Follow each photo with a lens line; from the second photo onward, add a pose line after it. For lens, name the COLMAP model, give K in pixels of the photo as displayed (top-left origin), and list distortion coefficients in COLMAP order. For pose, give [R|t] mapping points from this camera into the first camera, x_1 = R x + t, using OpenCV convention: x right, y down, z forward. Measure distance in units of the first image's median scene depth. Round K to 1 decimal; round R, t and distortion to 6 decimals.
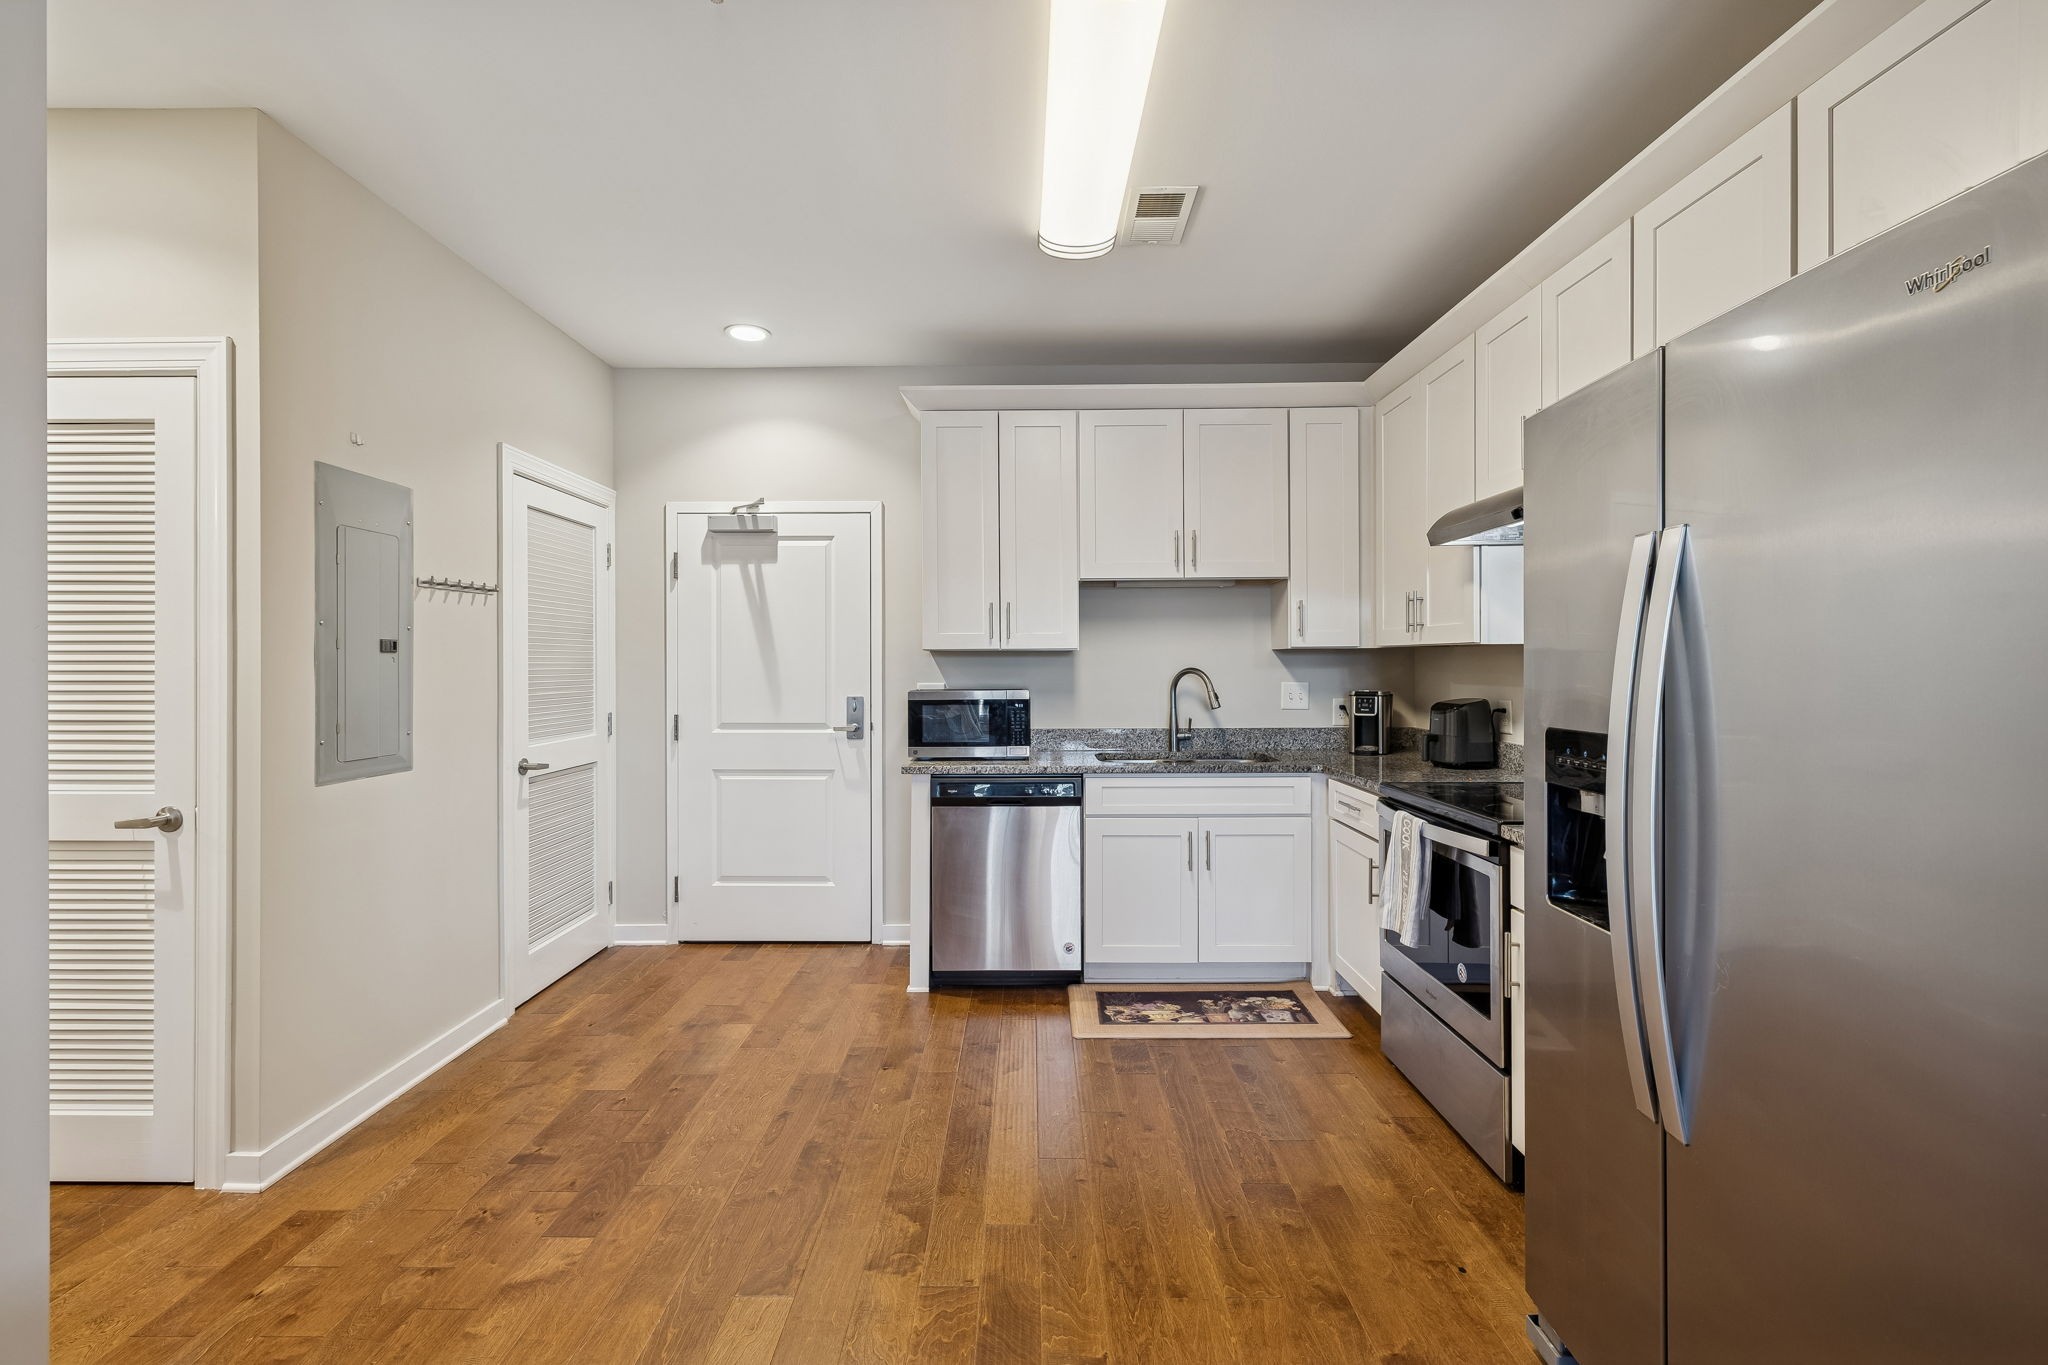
lens RADIAL K [[881.7, 0, 1025.0], [0, 881.7, 668.9], [0, 0, 1]] dist [0.003799, 0.000560]
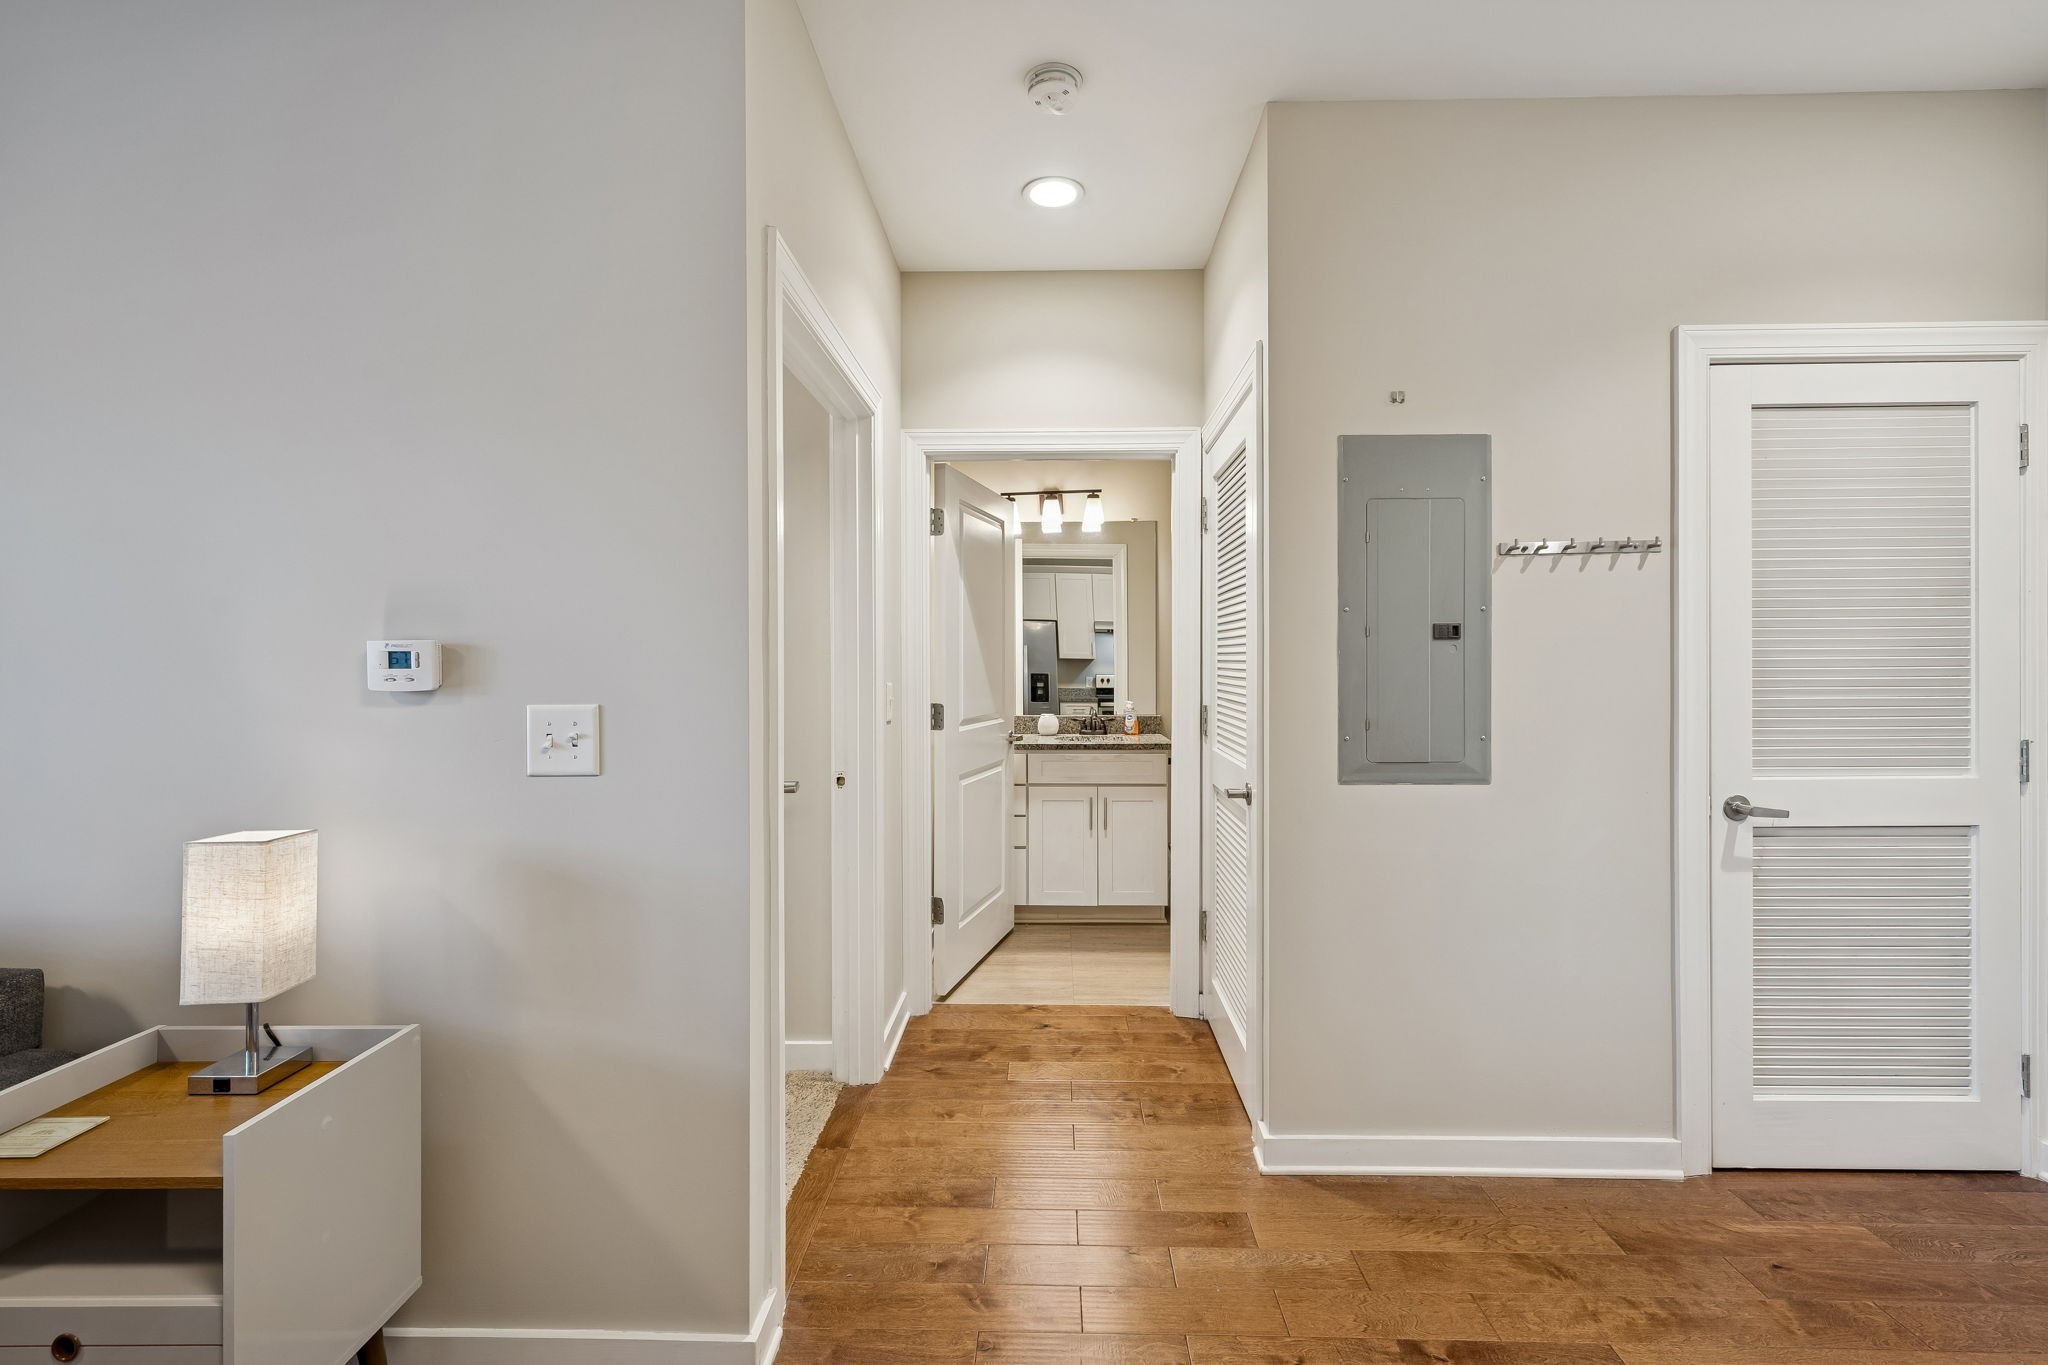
lens RADIAL K [[881.7, 0, 1025.0], [0, 881.7, 668.9], [0, 0, 1]] dist [0.003799, 0.000560]
pose [[-0.020400, 0.009873, -0.999743, 0.095145], [0.000270, 0.999951, 0.009869, 0.000814], [0.999792, -0.000068, -0.020401, 0.477791]]
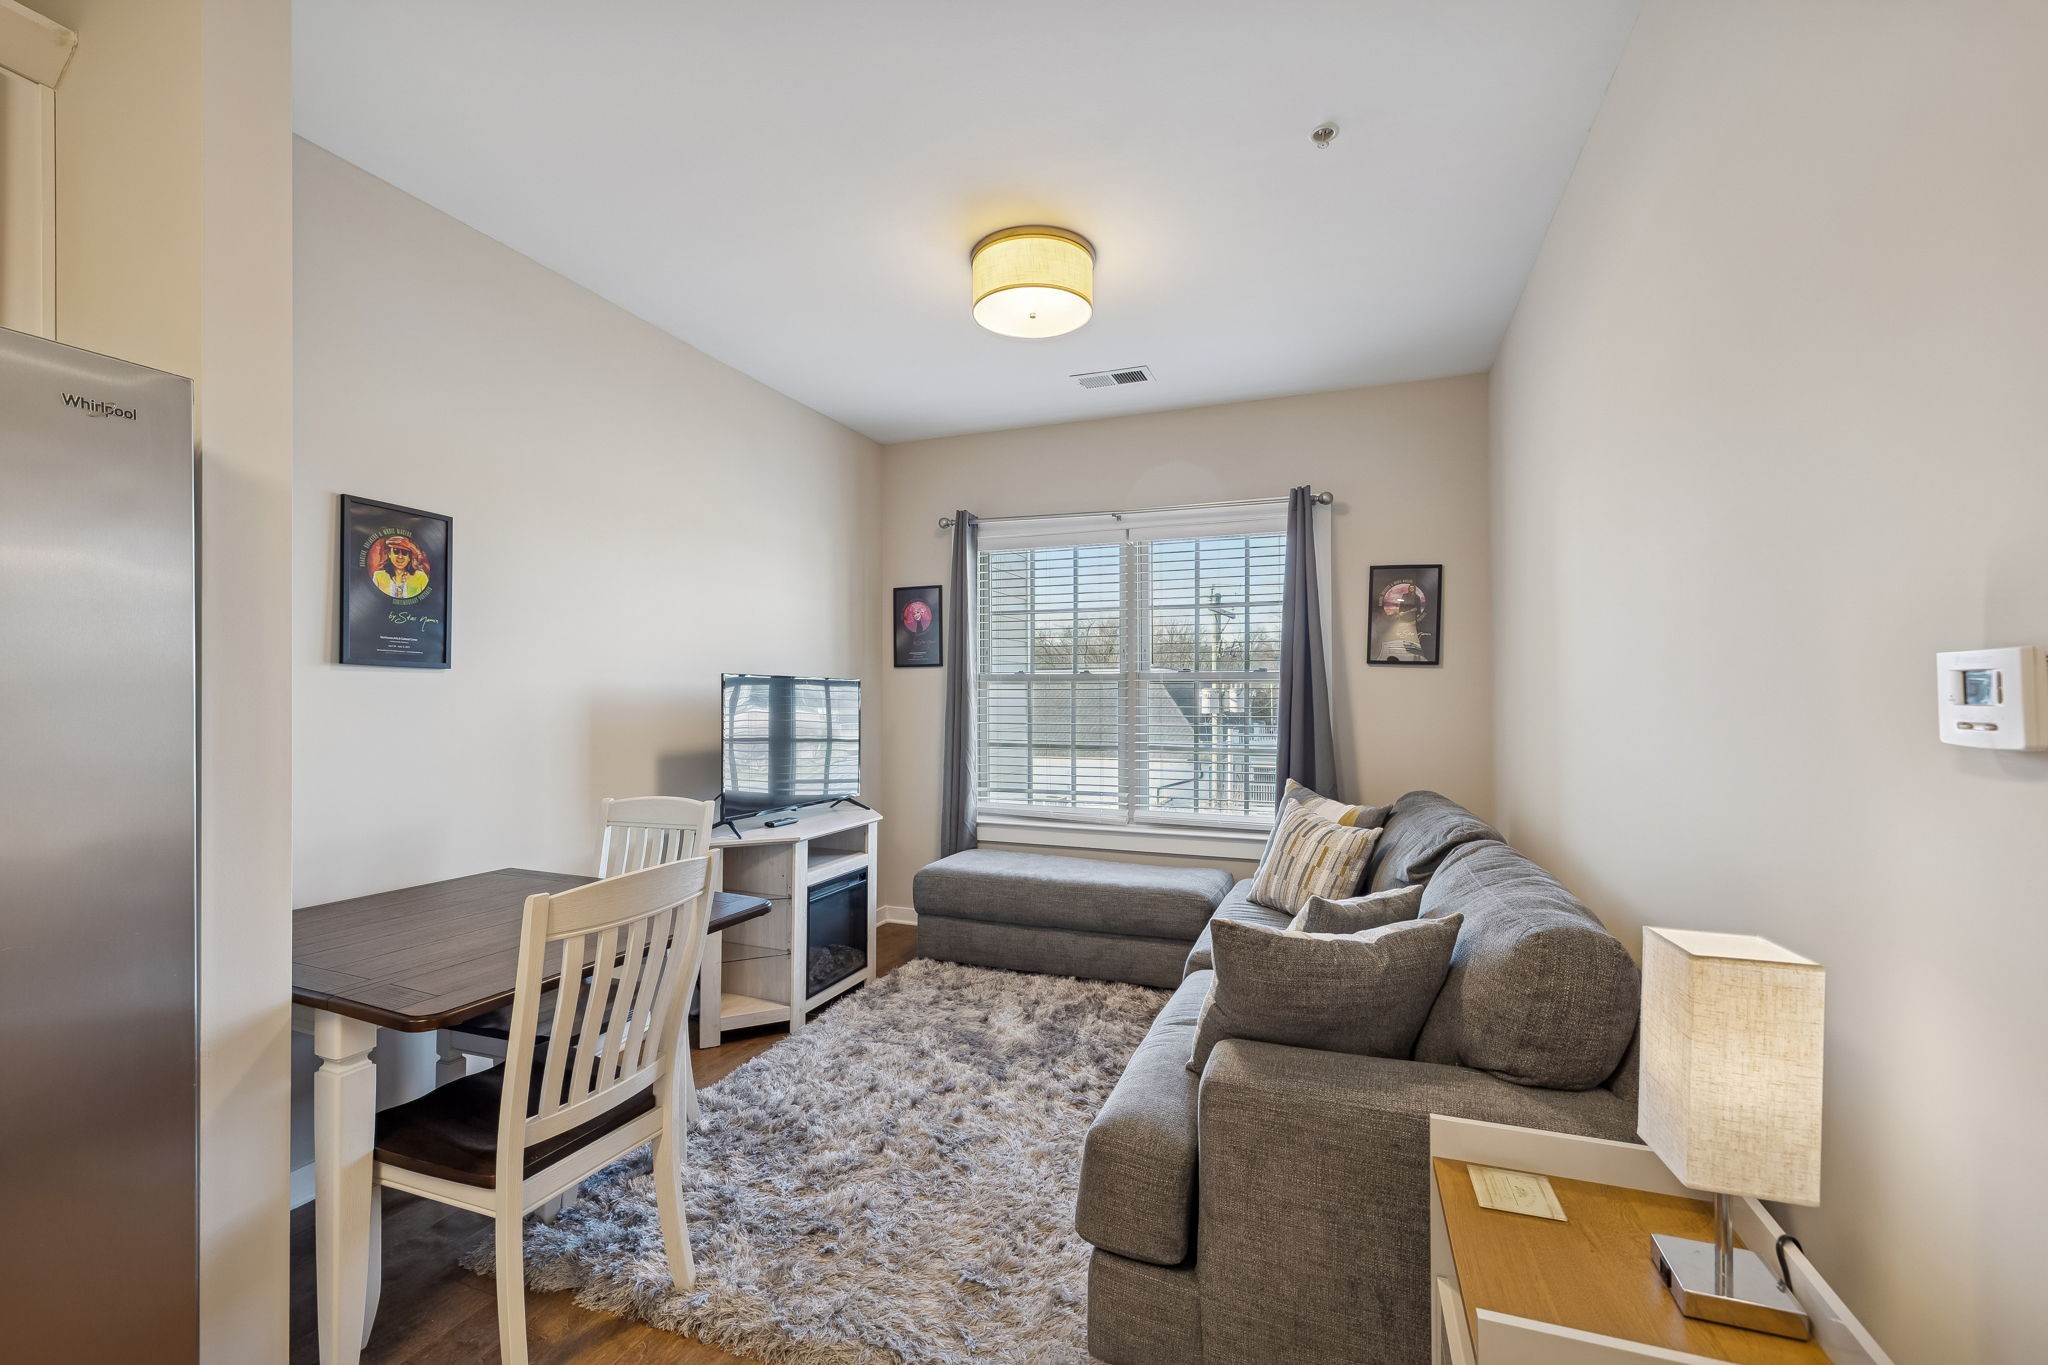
lens RADIAL K [[864.1, 0, 1028.2], [0, 864.1, 672.1], [0, 0, 1]] dist [-0.000759, 0.000106]
pose [[-0.936042, 0.013983, 0.351610, -0.197855], [0.005212, 0.999651, -0.025880, 0.001095], [-0.351849, -0.022393, -0.935789, 0.451475]]
